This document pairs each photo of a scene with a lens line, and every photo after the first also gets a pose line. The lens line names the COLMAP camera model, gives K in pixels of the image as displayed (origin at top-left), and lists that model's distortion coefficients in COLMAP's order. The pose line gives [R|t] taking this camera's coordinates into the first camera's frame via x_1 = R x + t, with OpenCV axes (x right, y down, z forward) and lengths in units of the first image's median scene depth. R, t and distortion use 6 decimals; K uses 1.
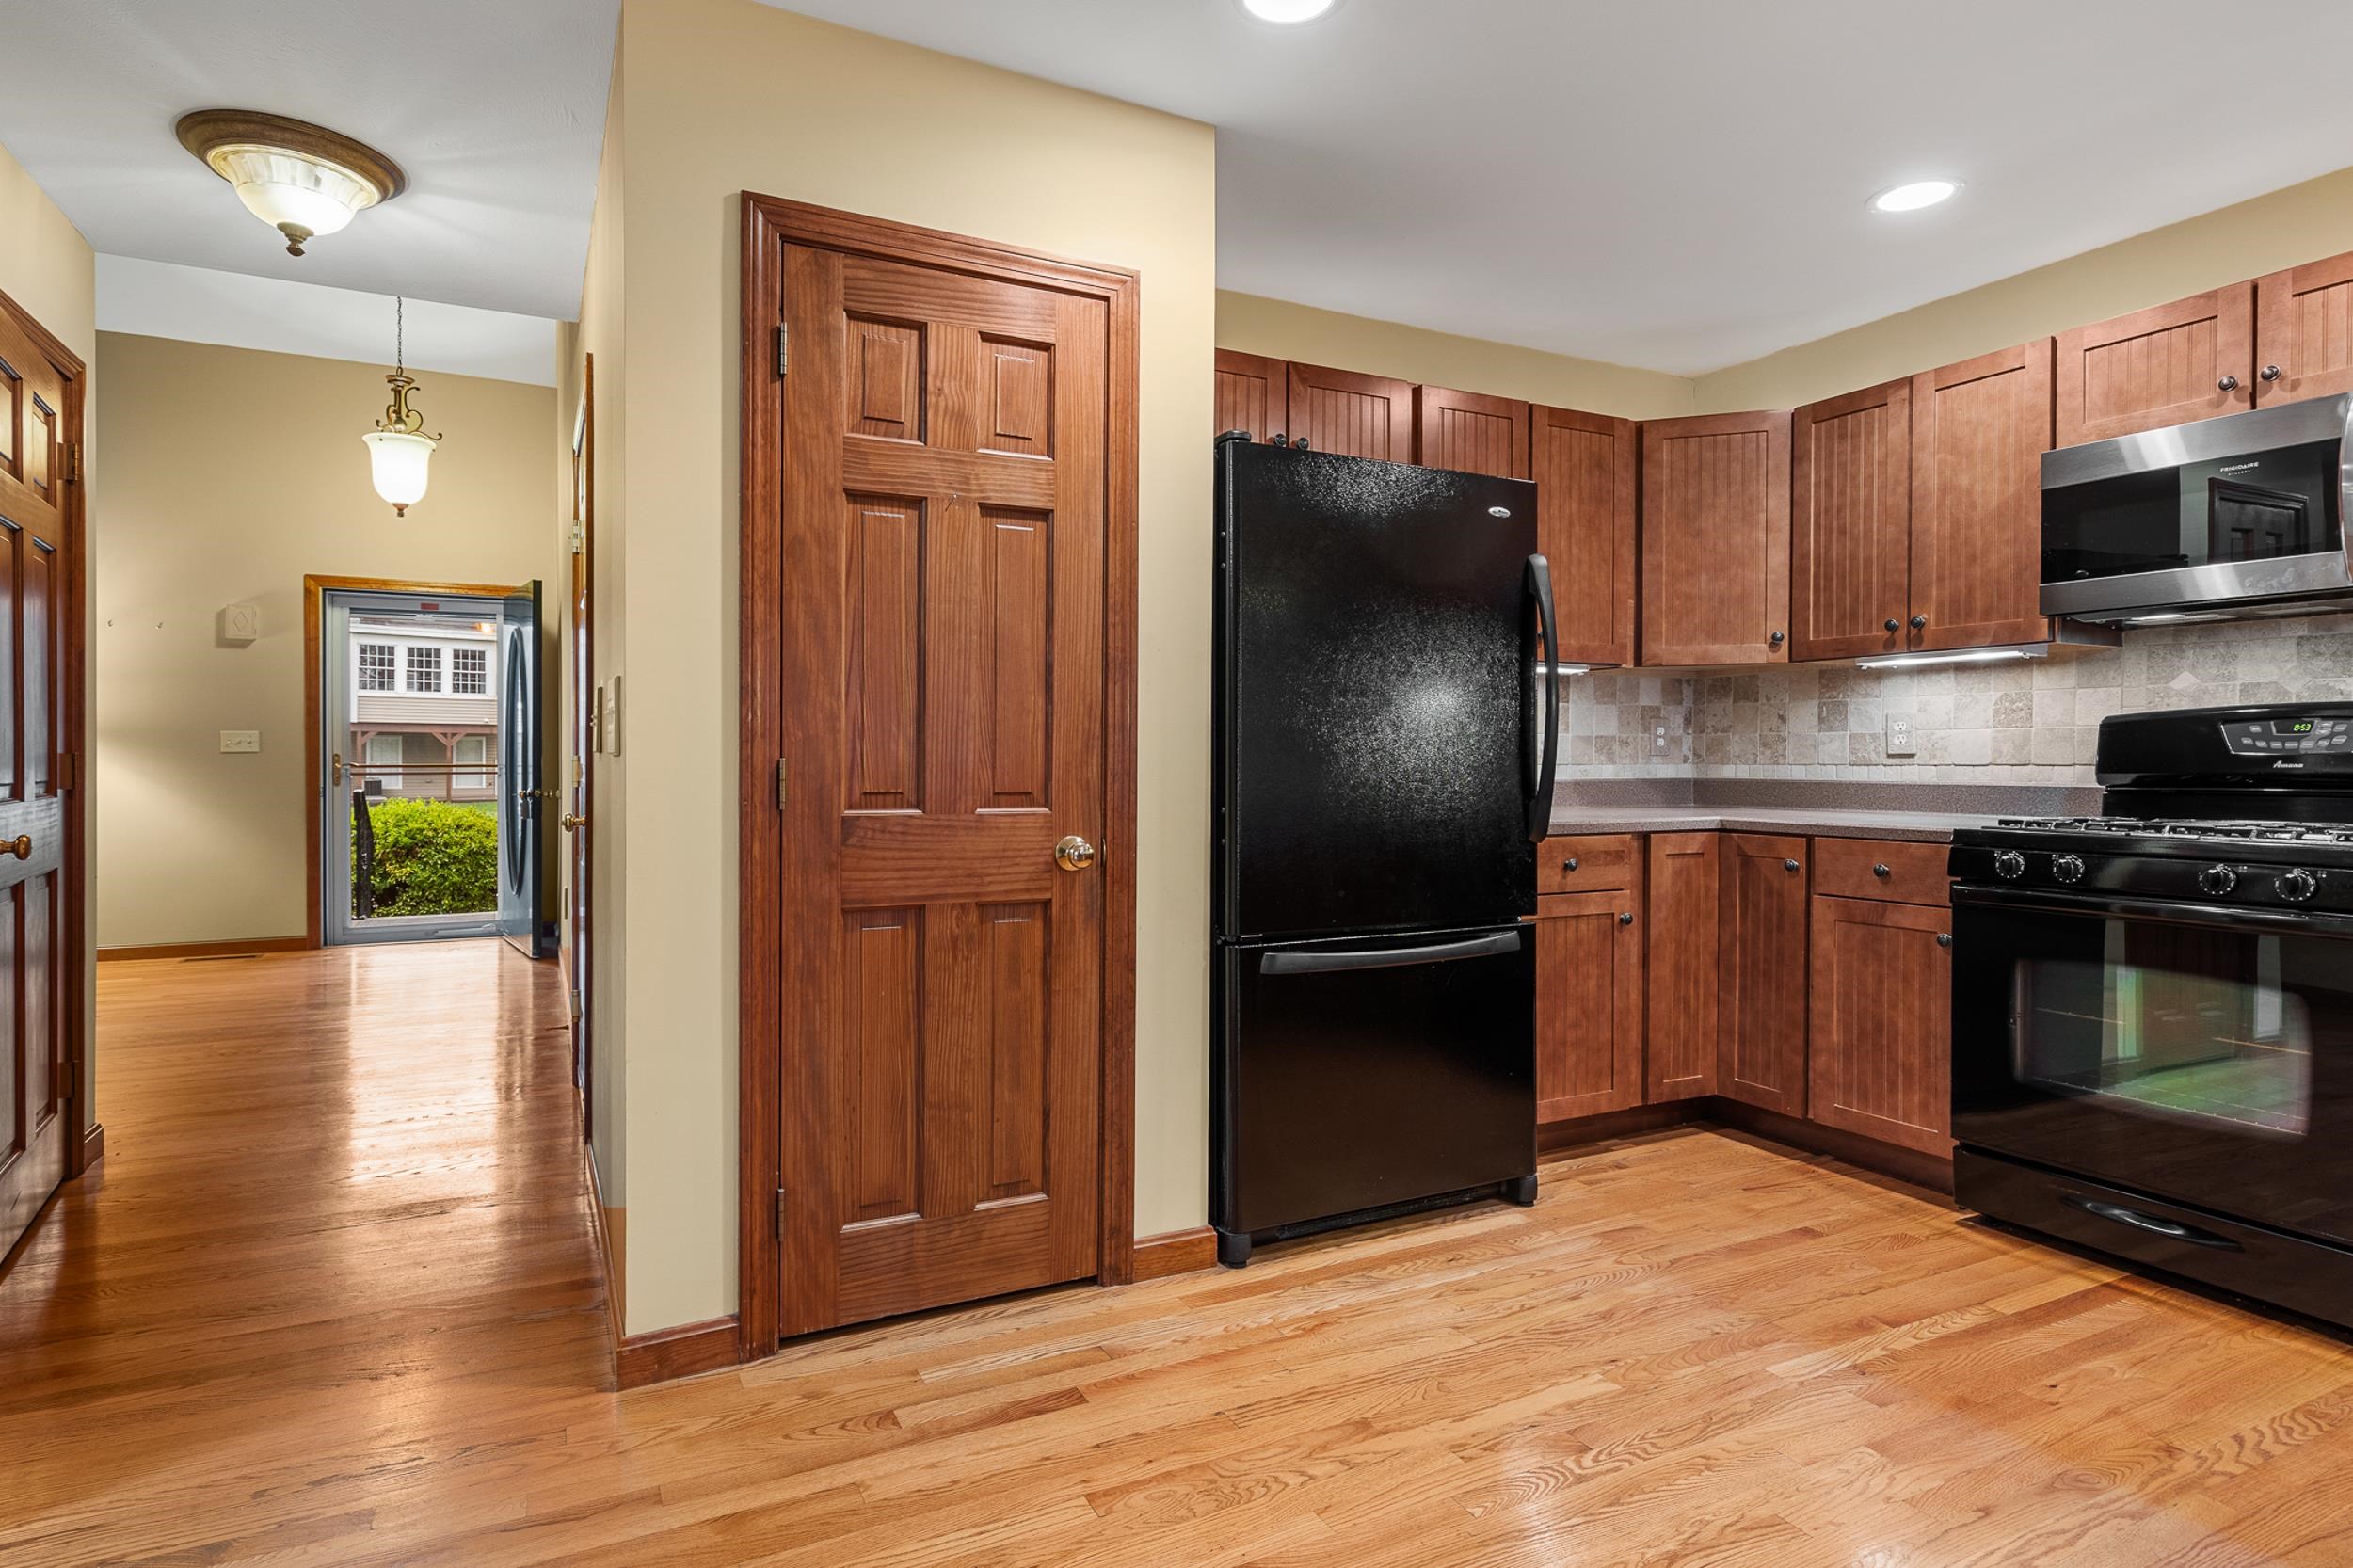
lens RADIAL K [[1142.9, 0, 1153.2], [0, 1142.9, 772.3], [0, 0, 1]] dist [0.003145, 0.000363]
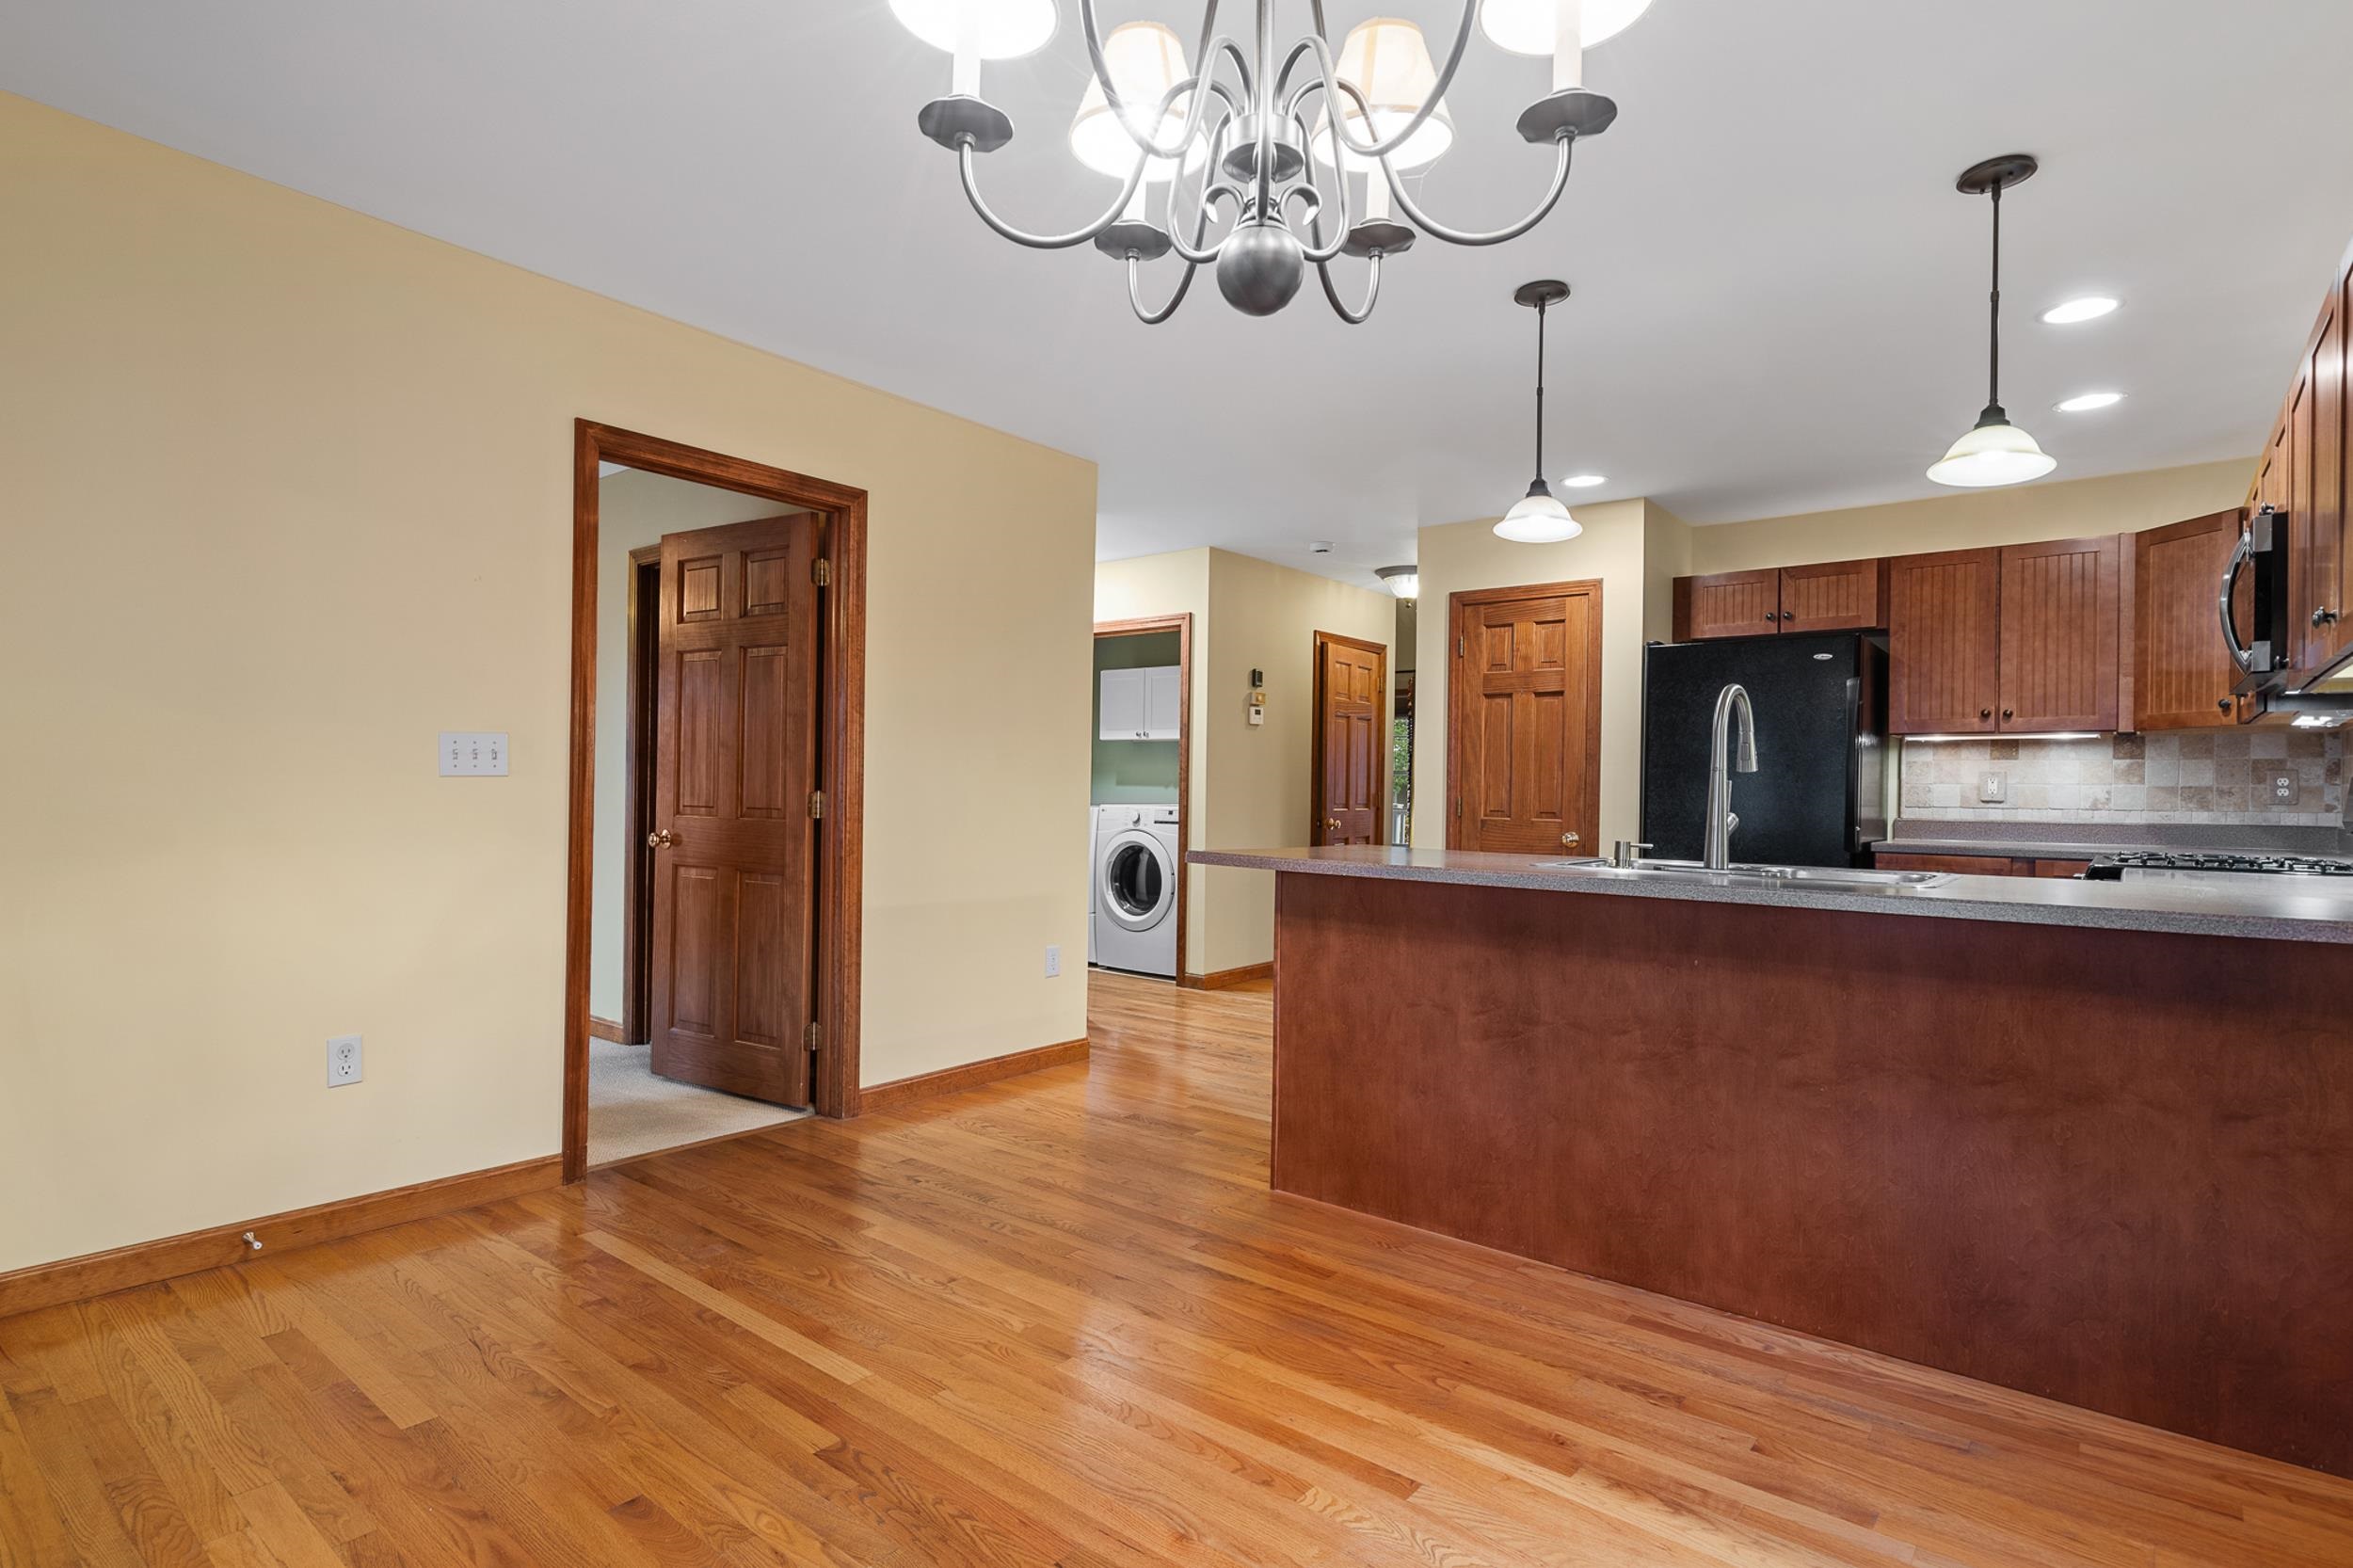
lens RADIAL K [[1194.2, 0, 1188.3], [0, 1194.2, 784.4], [0, 0, 1]] dist [0.000196, 0.002935]
pose [[0.456030, -0.002799, -0.889960, 1.395978], [-0.023526, 0.999608, -0.015198, 0.011560], [0.889654, 0.027868, 0.455785, -0.629129]]
